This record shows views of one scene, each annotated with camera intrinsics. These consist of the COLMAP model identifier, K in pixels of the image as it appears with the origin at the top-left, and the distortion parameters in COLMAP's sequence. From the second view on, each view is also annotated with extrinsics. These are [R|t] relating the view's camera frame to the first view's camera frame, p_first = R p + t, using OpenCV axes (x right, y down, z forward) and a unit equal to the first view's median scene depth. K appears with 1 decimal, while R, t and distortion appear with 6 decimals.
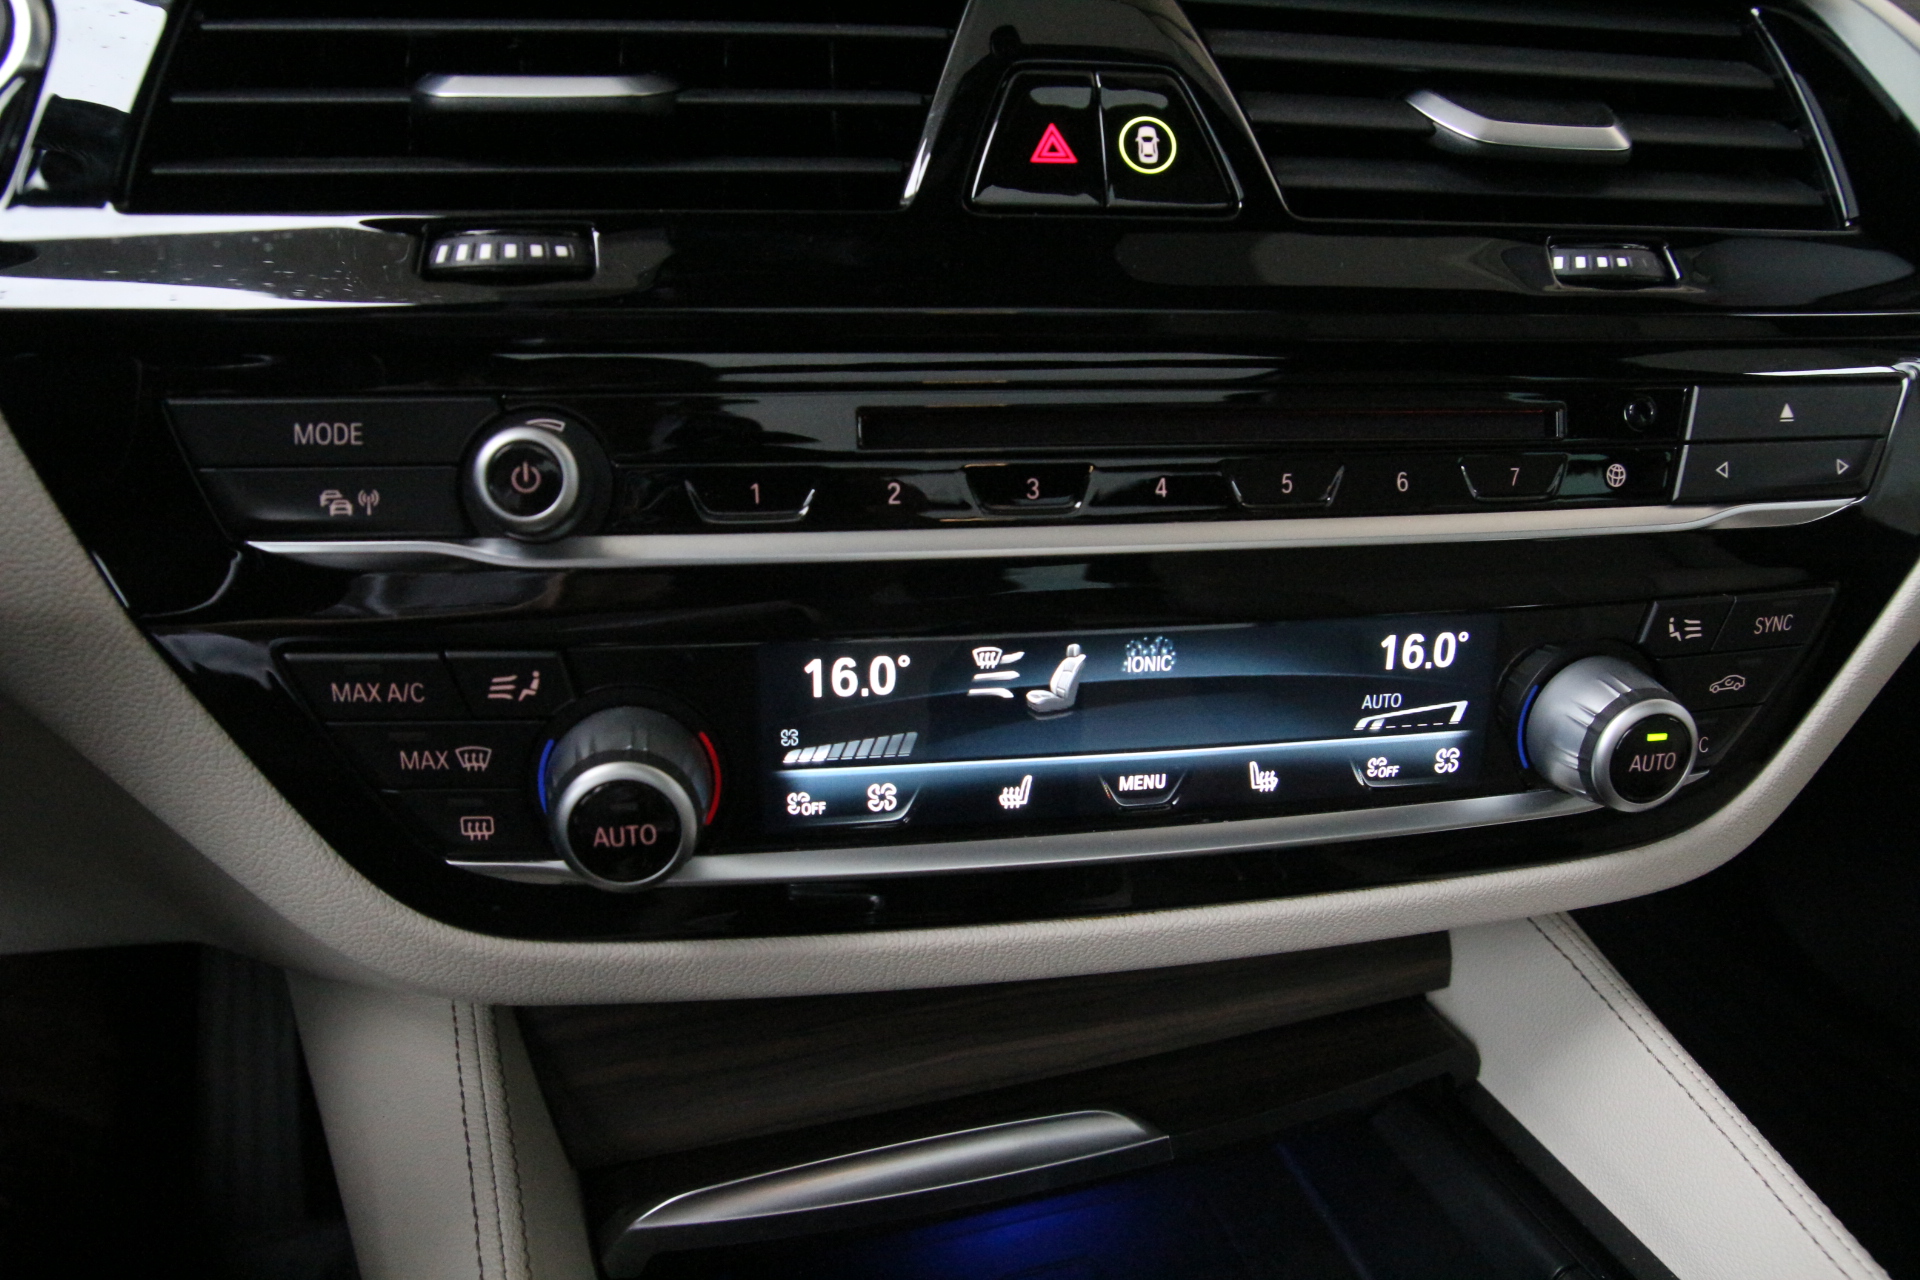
lens RADIAL K [[1527.0, 0, 968.2], [0, 1527.0, 648.0], [0, 0, 1]] dist [-0.114188, 0.029480]
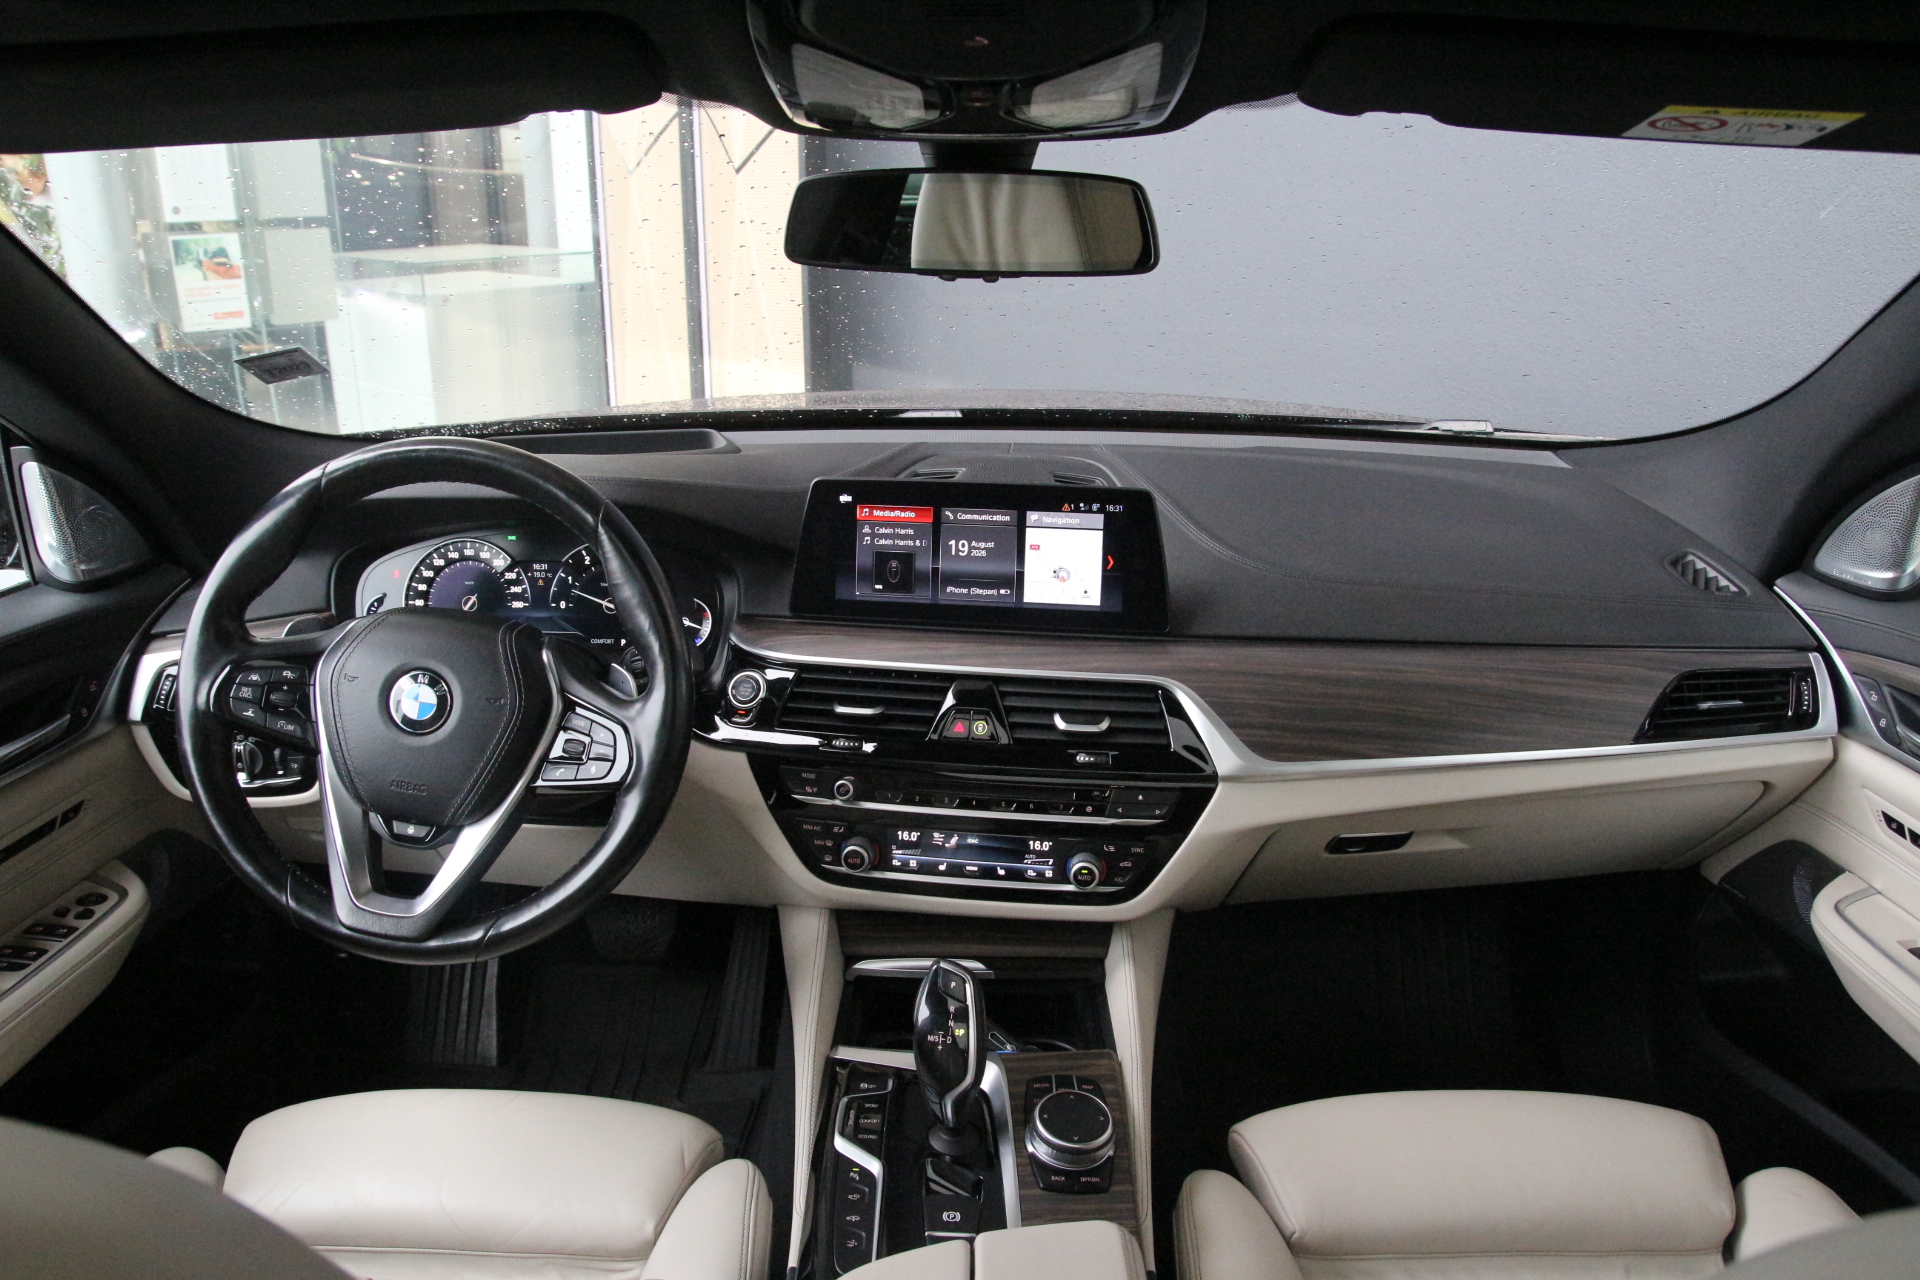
lens RADIAL K [[1527.0, 0, 951.8], [0, 1527.0, 647.1], [0, 0, 1]] dist [-0.114188, 0.029480]
pose [[0.948591, 0.069753, -0.308724, 1.430469], [-0.115220, 0.984588, -0.131570, 0.047164], [0.294789, 0.160377, 0.942008, -3.402261]]
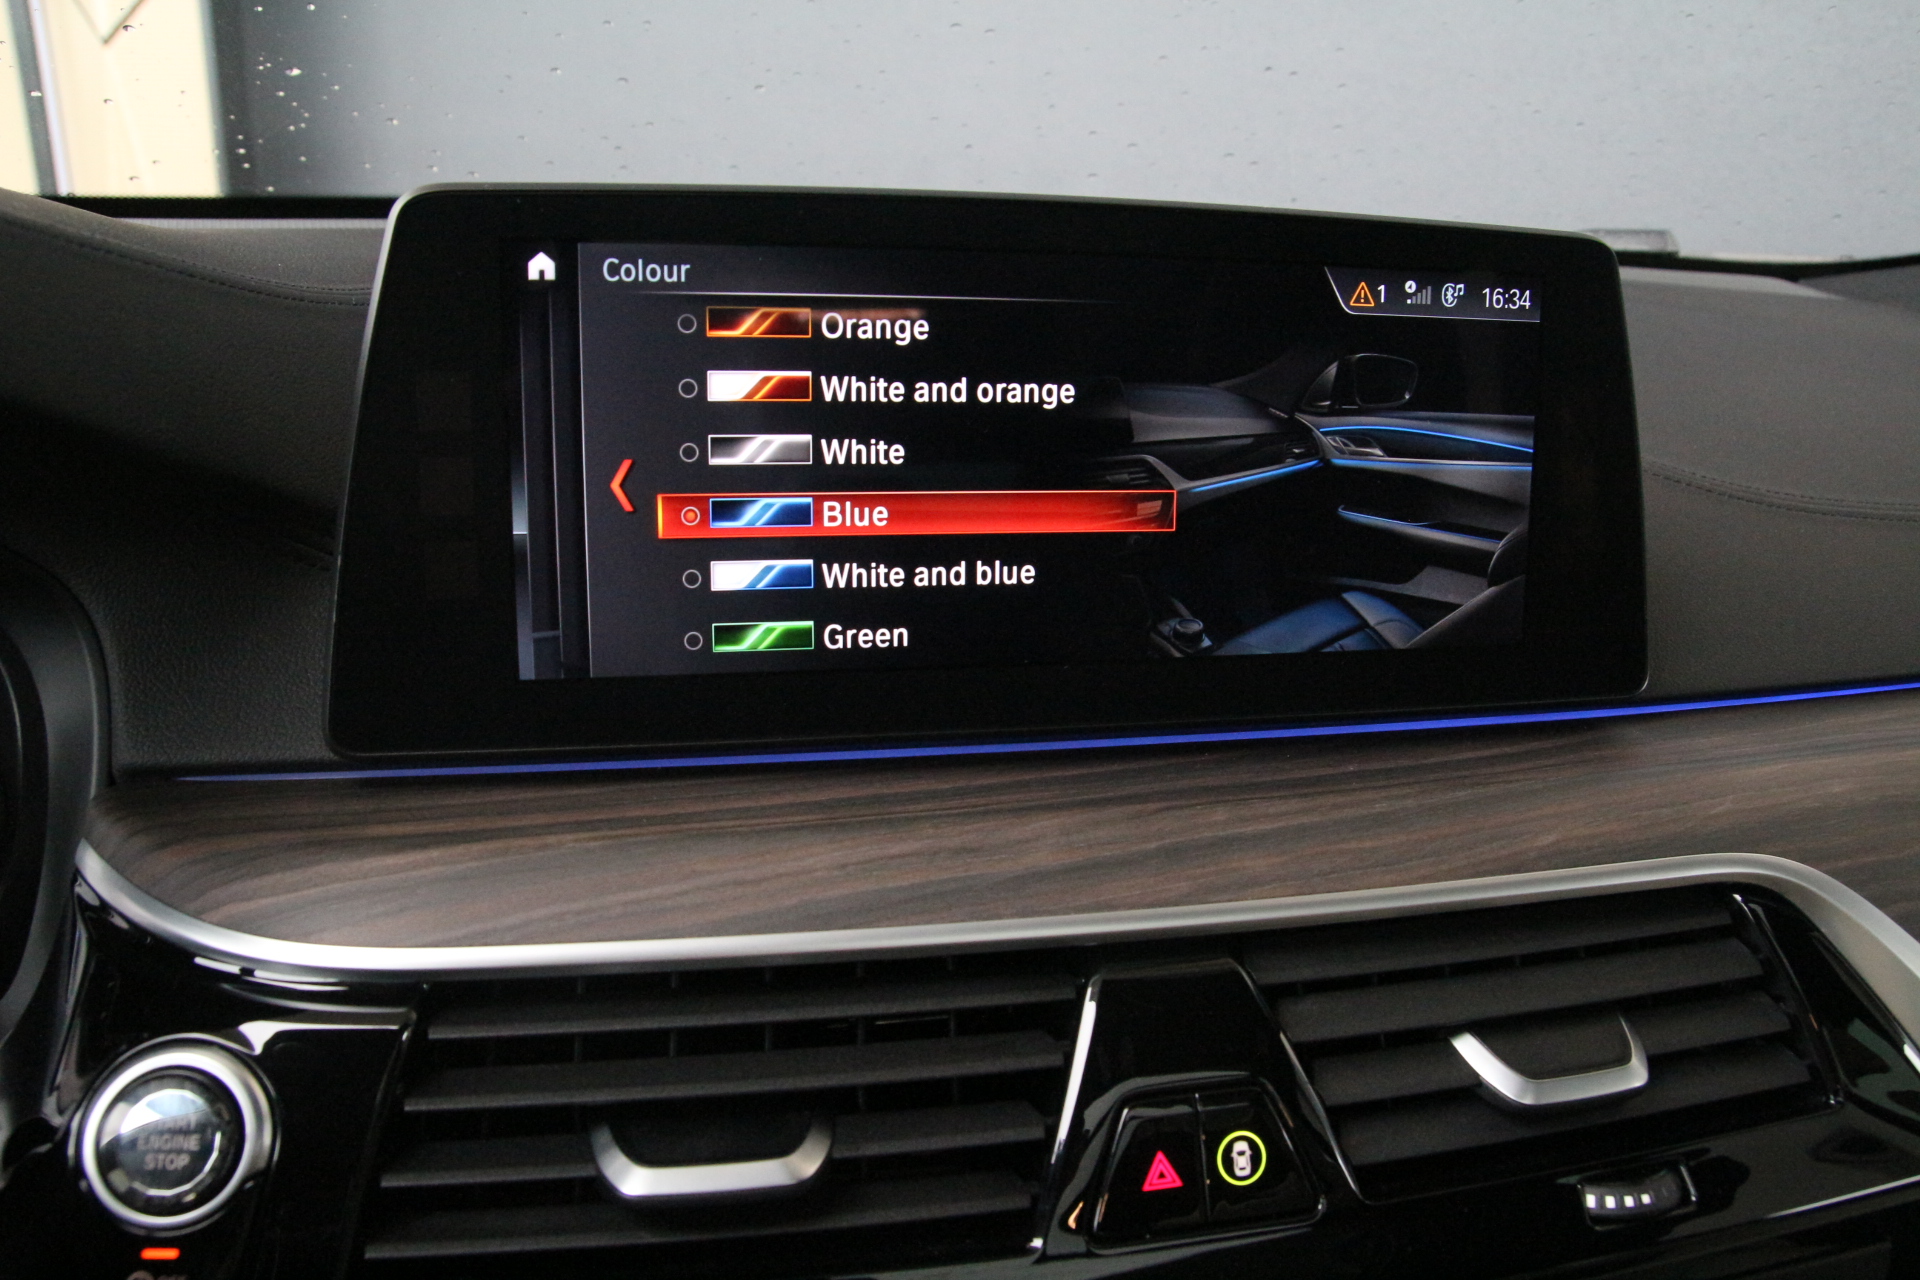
lens RADIAL K [[1527.0, 0, 964.9], [0, 1527.0, 645.8], [0, 0, 1]] dist [-0.114188, 0.029480]
pose [[0.998710, -0.012804, 0.049136, -0.135948], [0.021506, 0.983268, -0.180891, -0.499657], [-0.045997, 0.181714, 0.982275, -0.167449]]
